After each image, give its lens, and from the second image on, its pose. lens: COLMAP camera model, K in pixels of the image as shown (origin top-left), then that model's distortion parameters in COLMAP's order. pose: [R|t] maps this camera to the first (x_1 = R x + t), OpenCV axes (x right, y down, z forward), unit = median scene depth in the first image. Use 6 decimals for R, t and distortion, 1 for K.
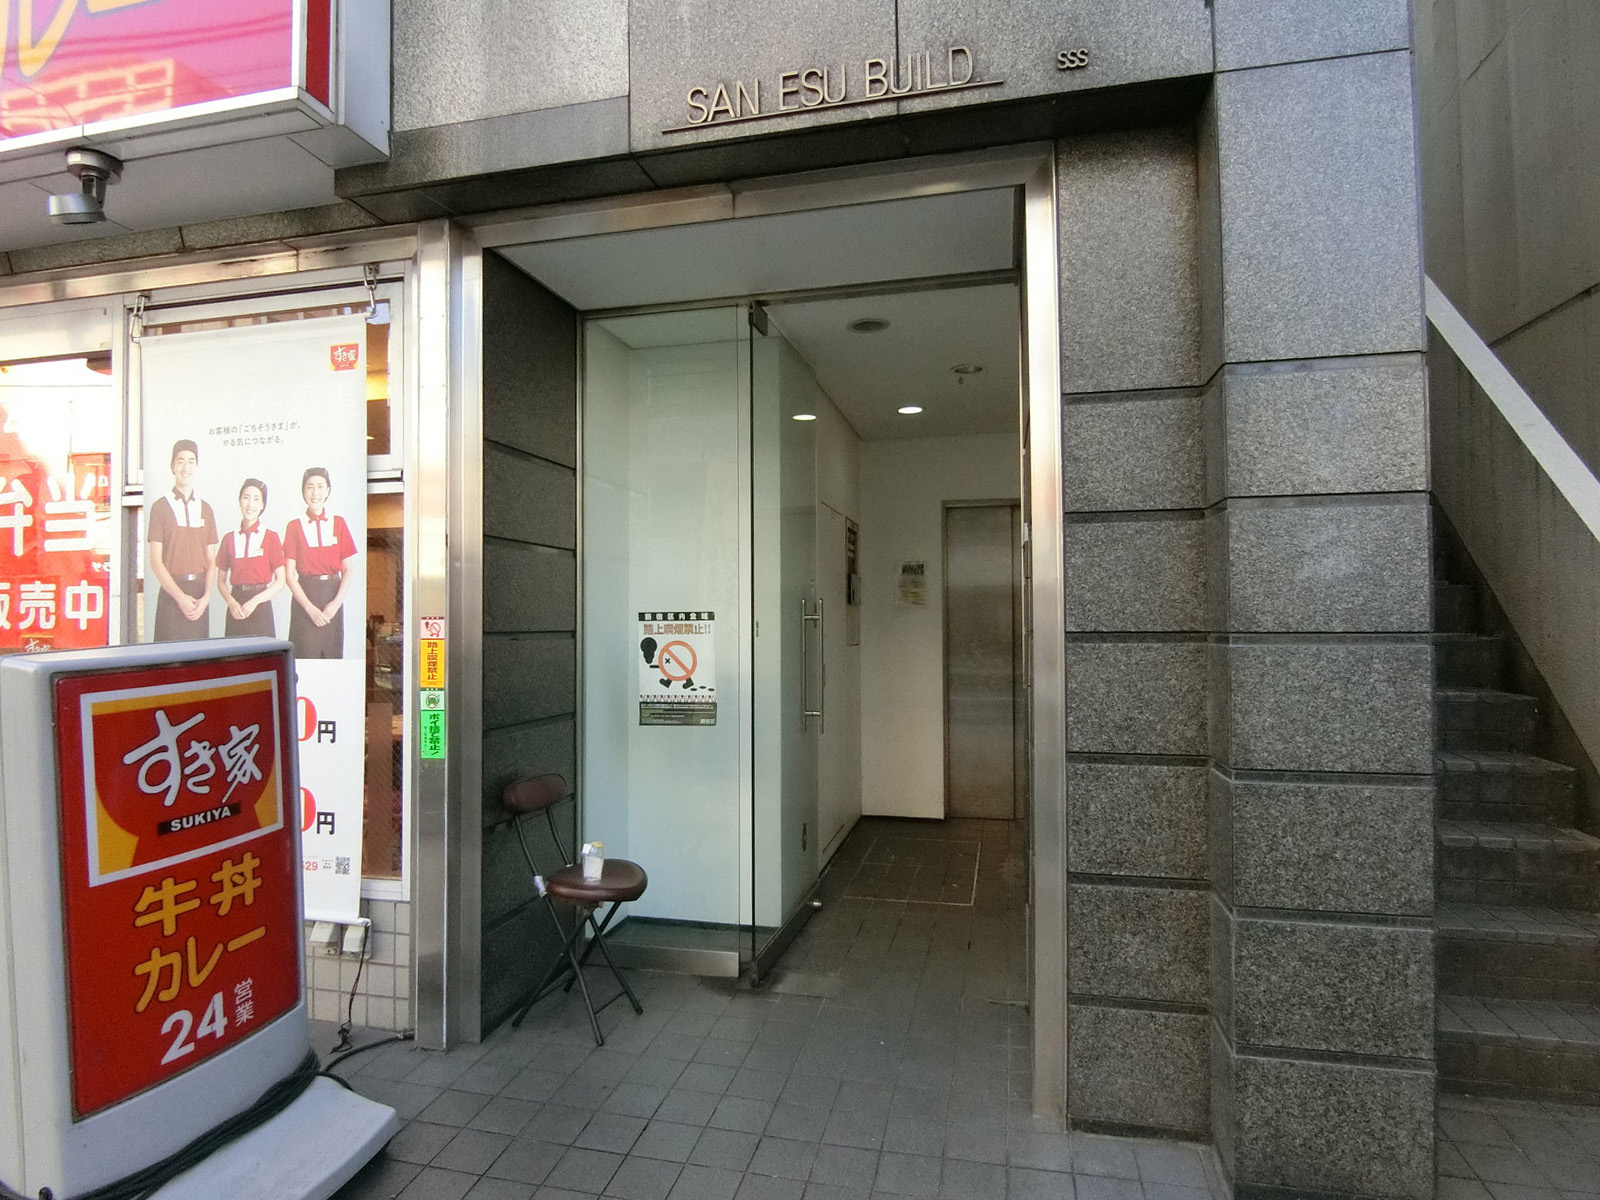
lens RADIAL K [[894.0, 0, 785.3], [0, 894.0, 587.3], [0, 0, 1]] dist [-0.001283, -0.014355]
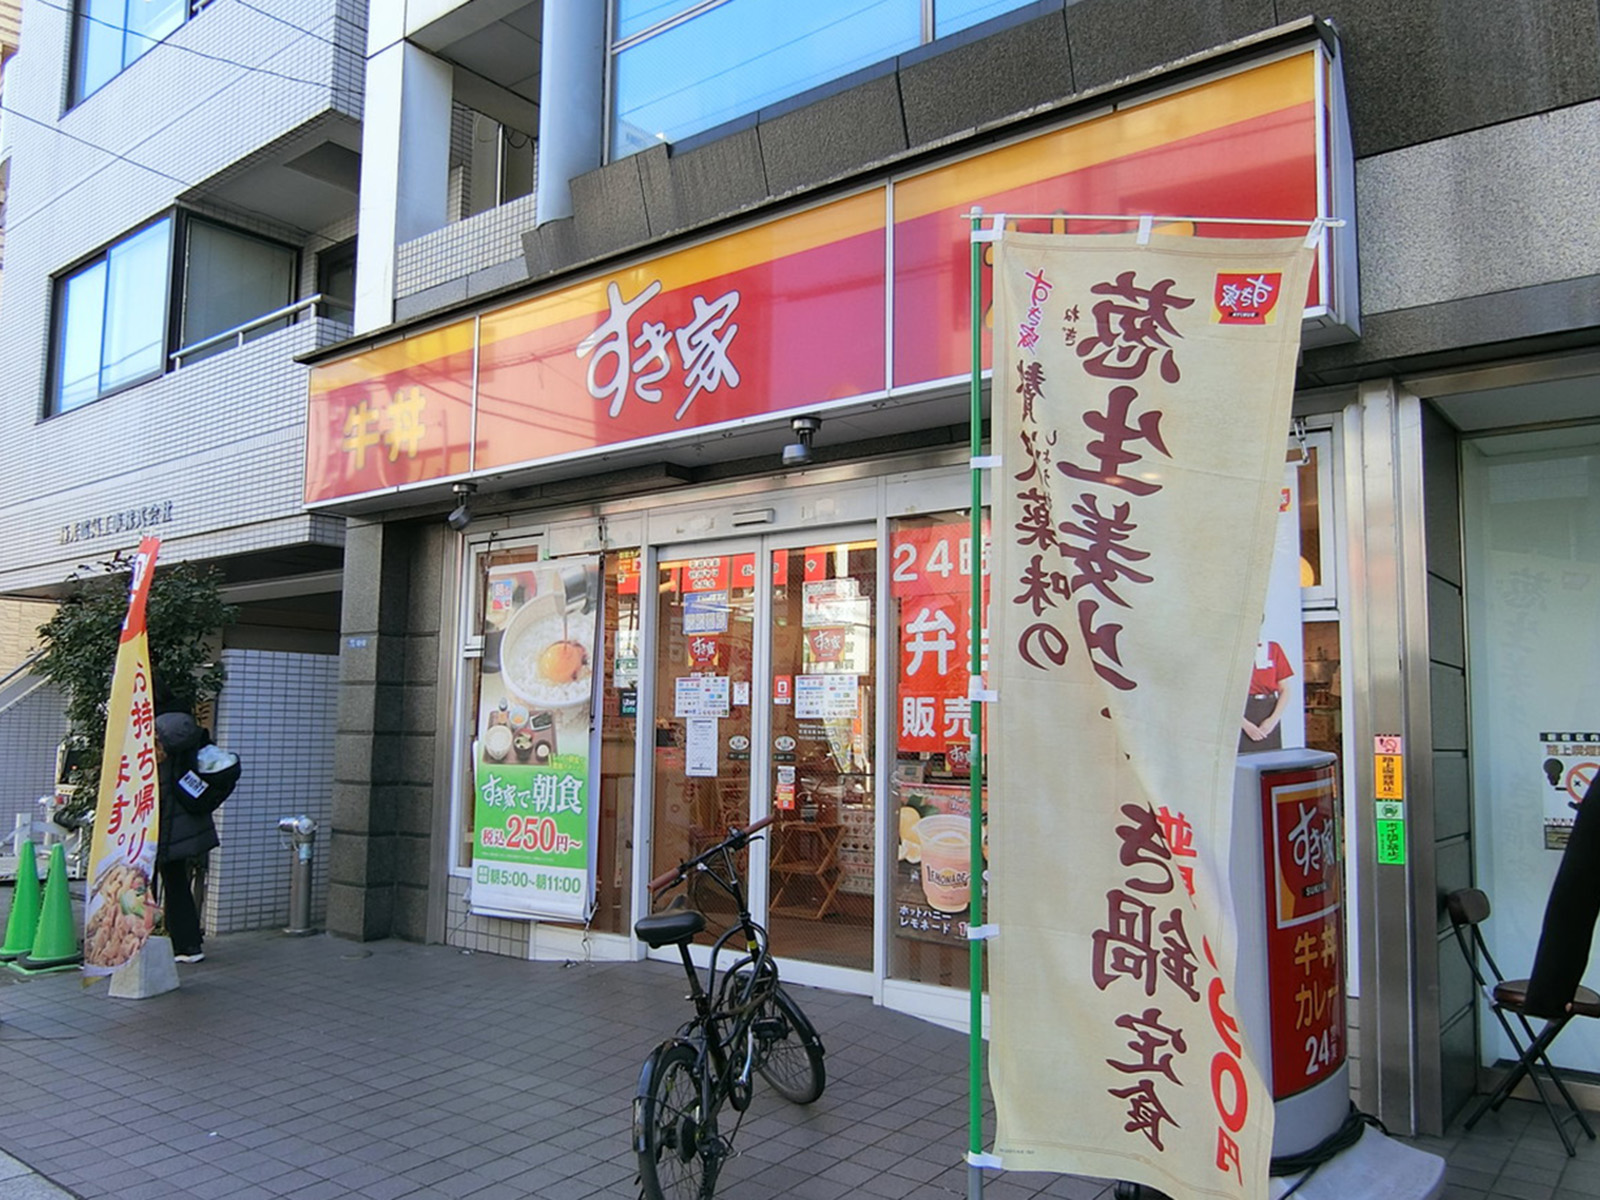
lens RADIAL K [[1236.0, 0, 800.0], [0, 1236.0, 600.0], [0, 0, 1]] dist [-0.019464, -0.000566]
pose [[0.911170, -0.023492, -0.411360, -0.428898], [-0.006520, 0.997426, -0.071403, -0.018995], [0.411978, 0.067743, 0.908672, -0.694189]]
